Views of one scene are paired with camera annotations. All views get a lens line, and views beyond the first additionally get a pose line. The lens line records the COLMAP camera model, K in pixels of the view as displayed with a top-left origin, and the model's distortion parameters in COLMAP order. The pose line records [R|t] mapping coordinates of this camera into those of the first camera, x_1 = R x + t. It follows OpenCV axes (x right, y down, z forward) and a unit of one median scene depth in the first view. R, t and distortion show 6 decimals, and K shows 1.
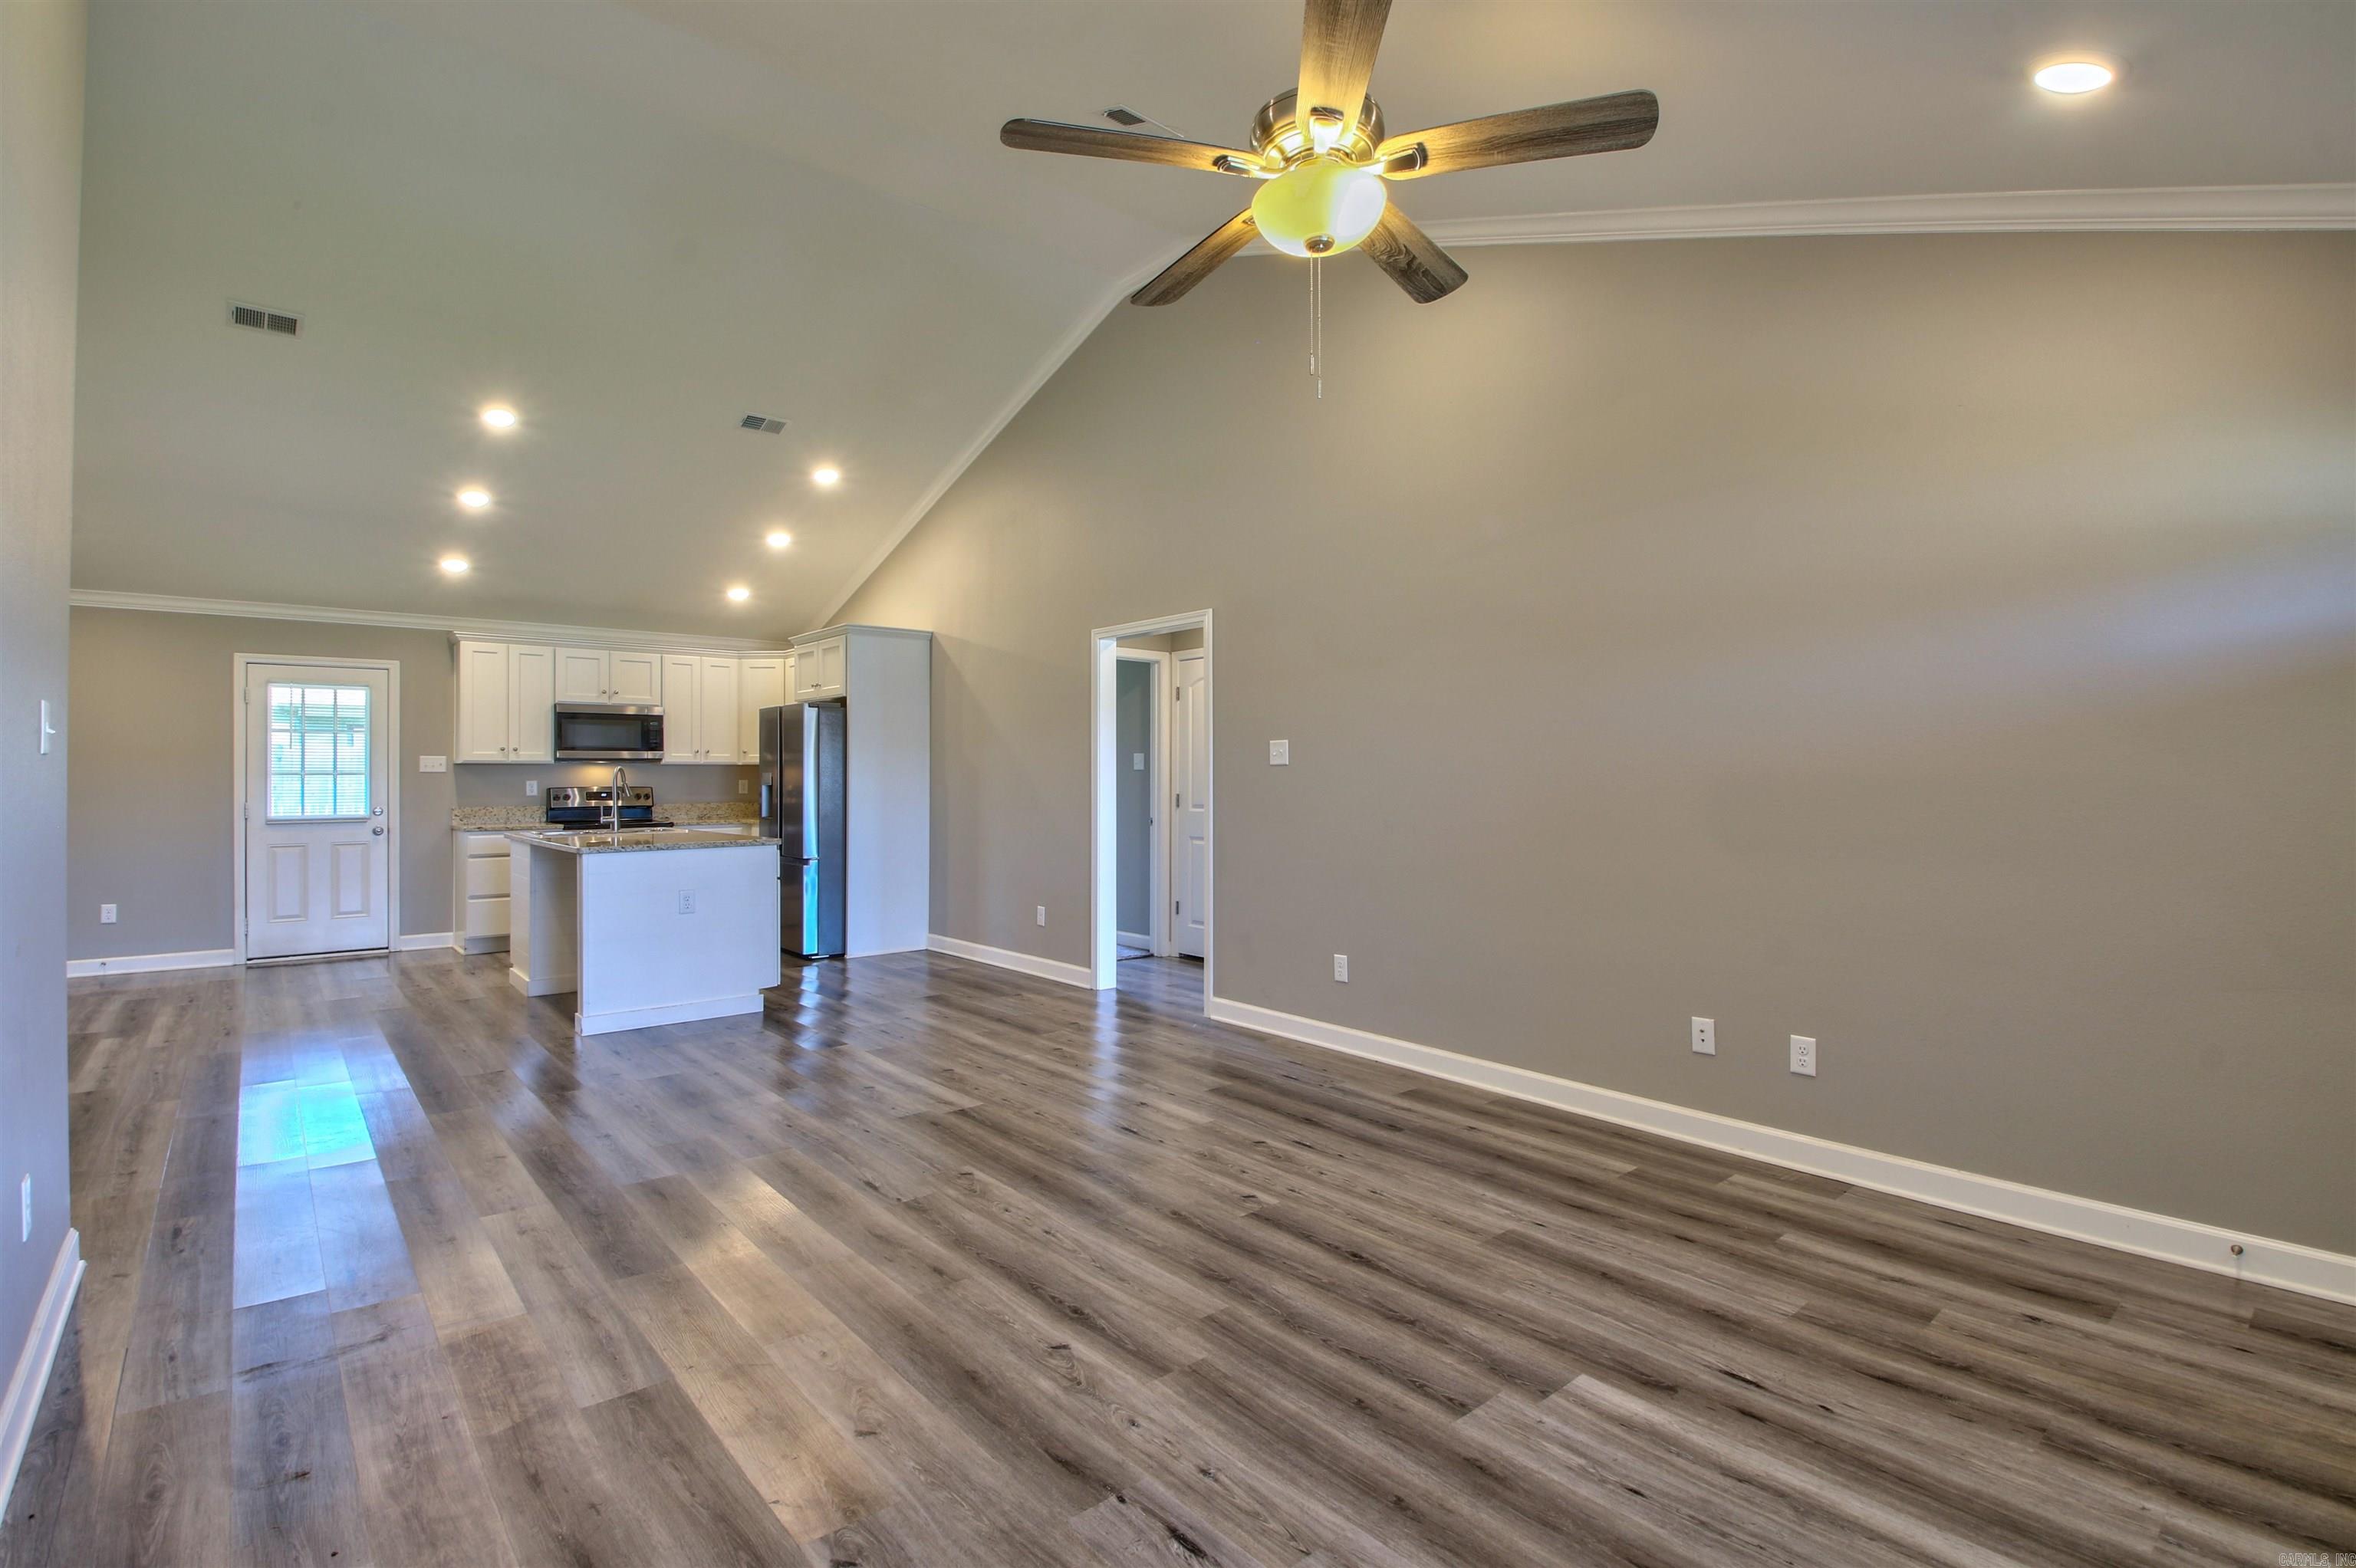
lens RADIAL K [[1085.8, 0, 1176.3], [0, 1085.8, 780.0], [0, 0, 1]] dist [-0.026779, -0.001769]
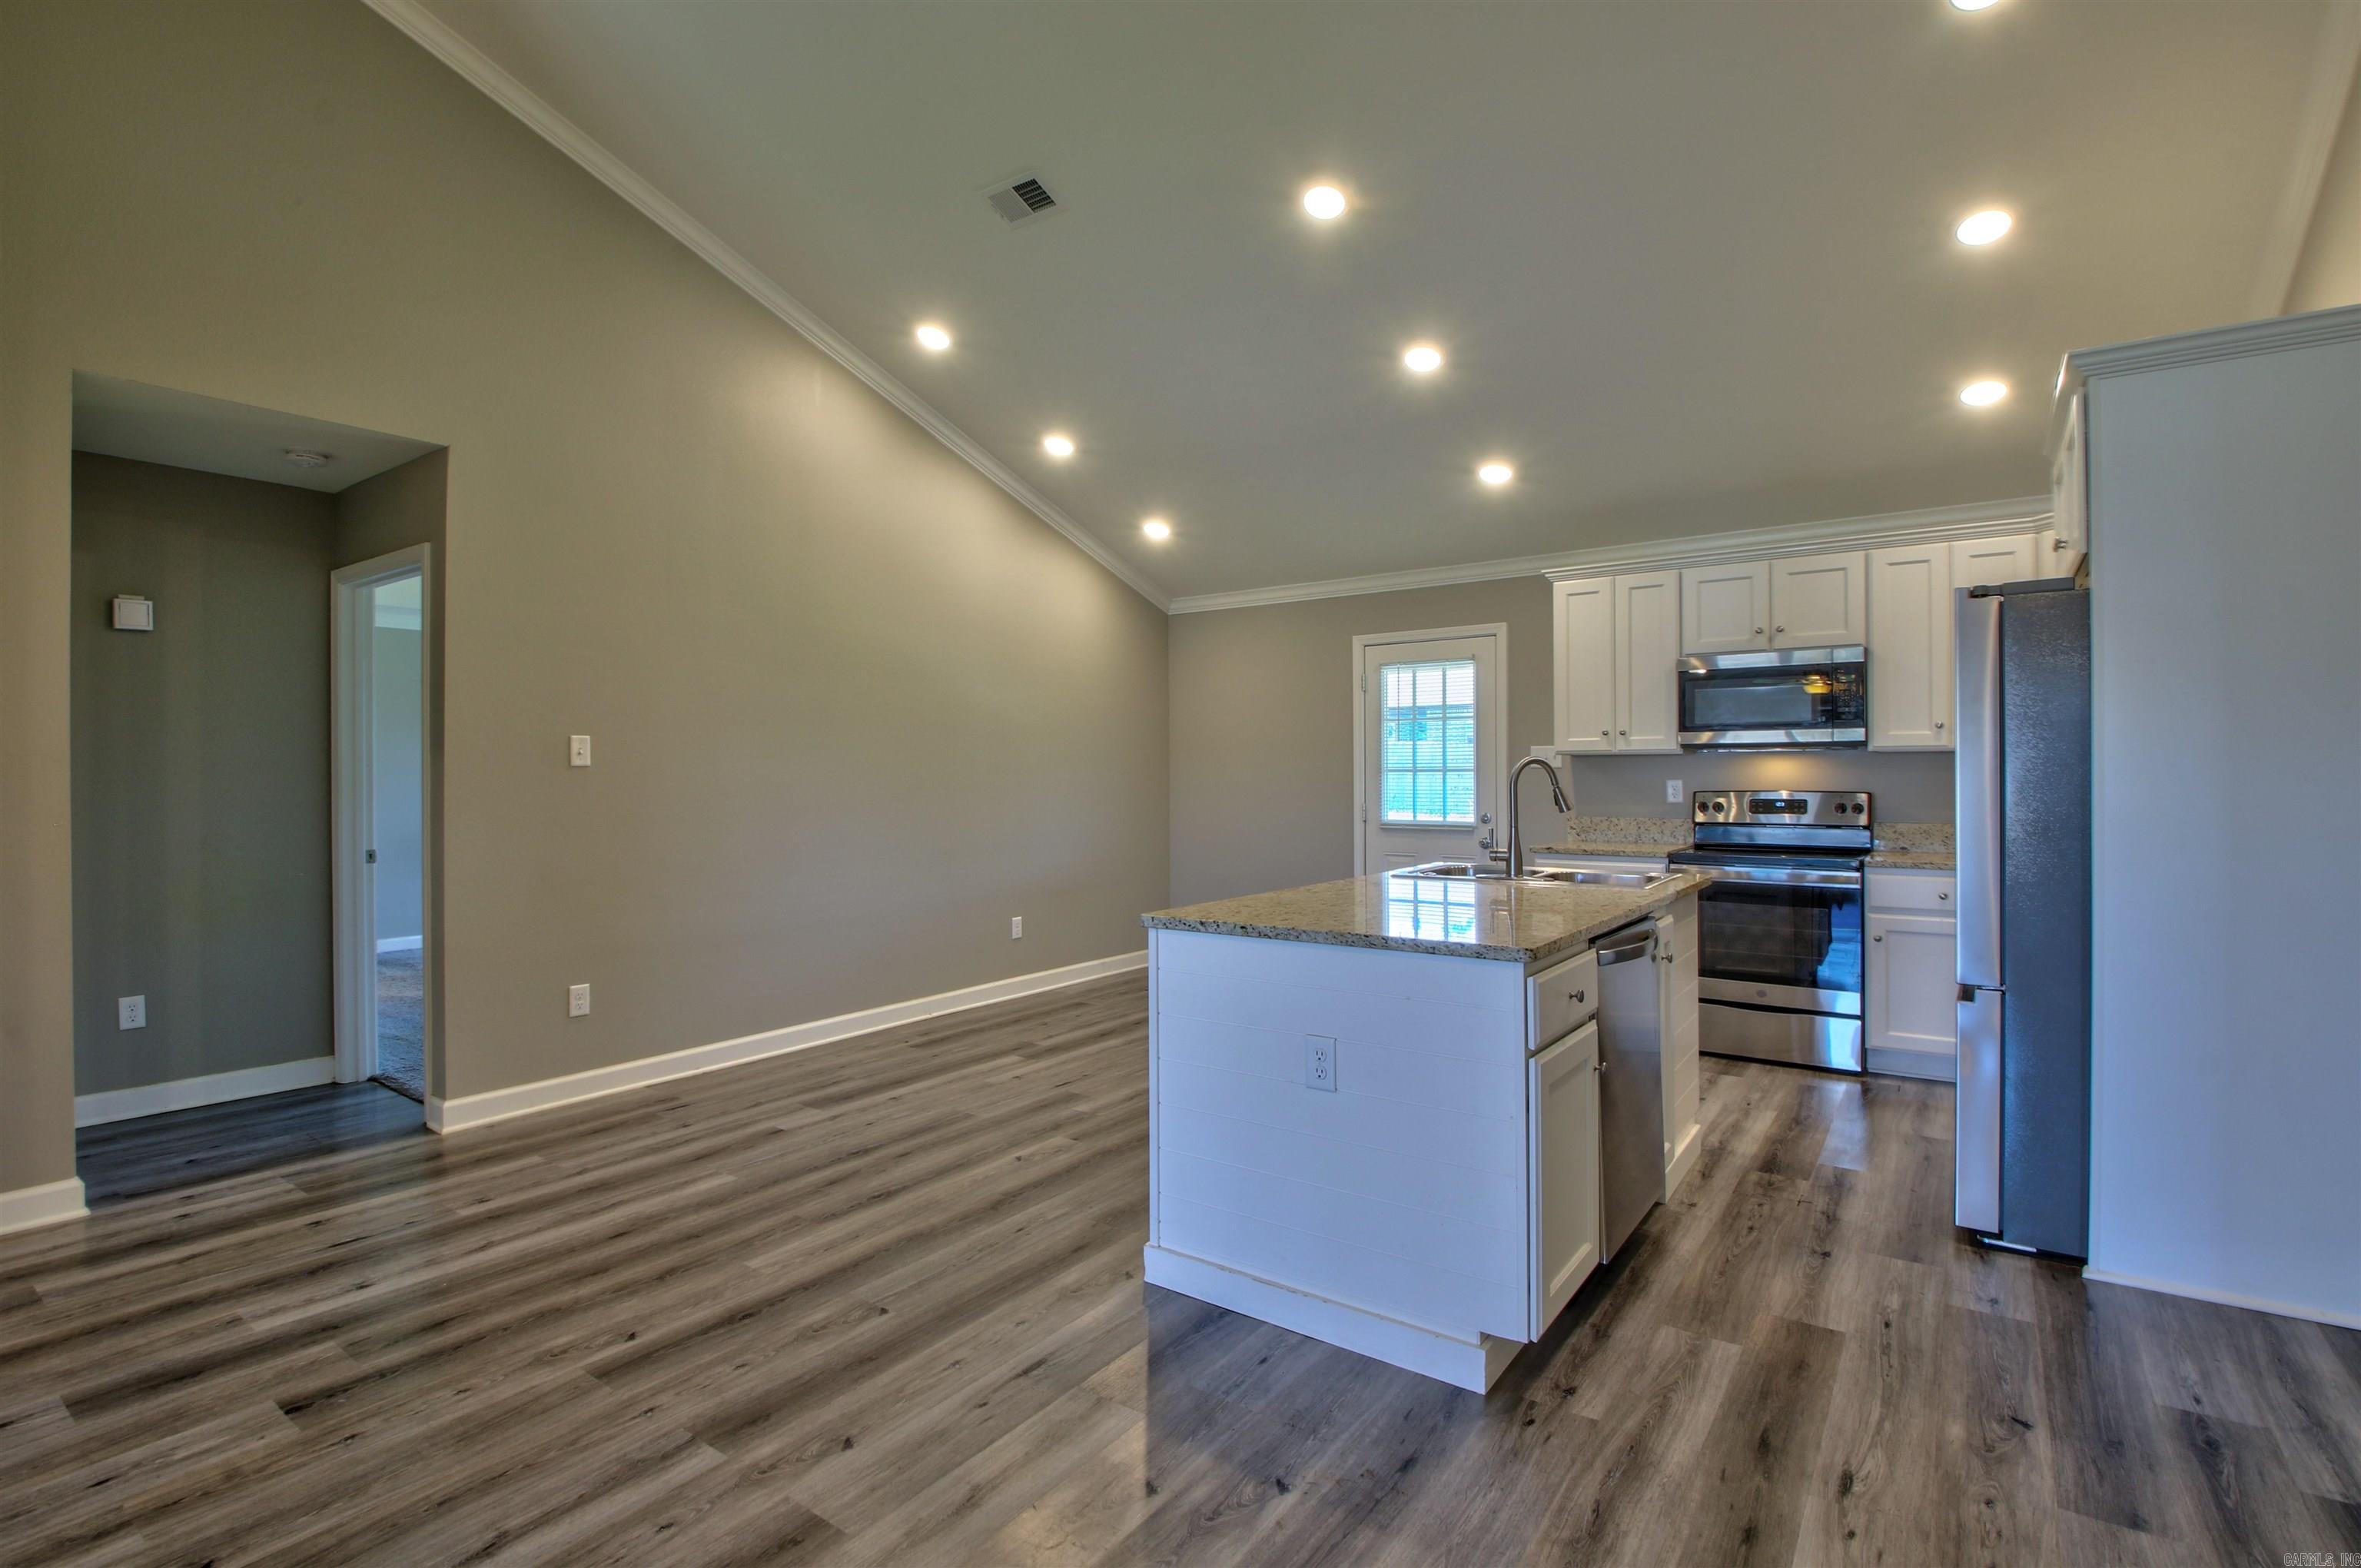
lens RADIAL K [[1088.3, 0, 1179.5], [0, 1088.3, 769.7], [0, 0, 1]] dist [-0.026779, -0.001769]
pose [[0.230235, -0.003356, -0.973129, -0.029128], [-0.000709, 0.999993, -0.003617, -0.003374], [0.973135, 0.001523, 0.230231, 0.594350]]
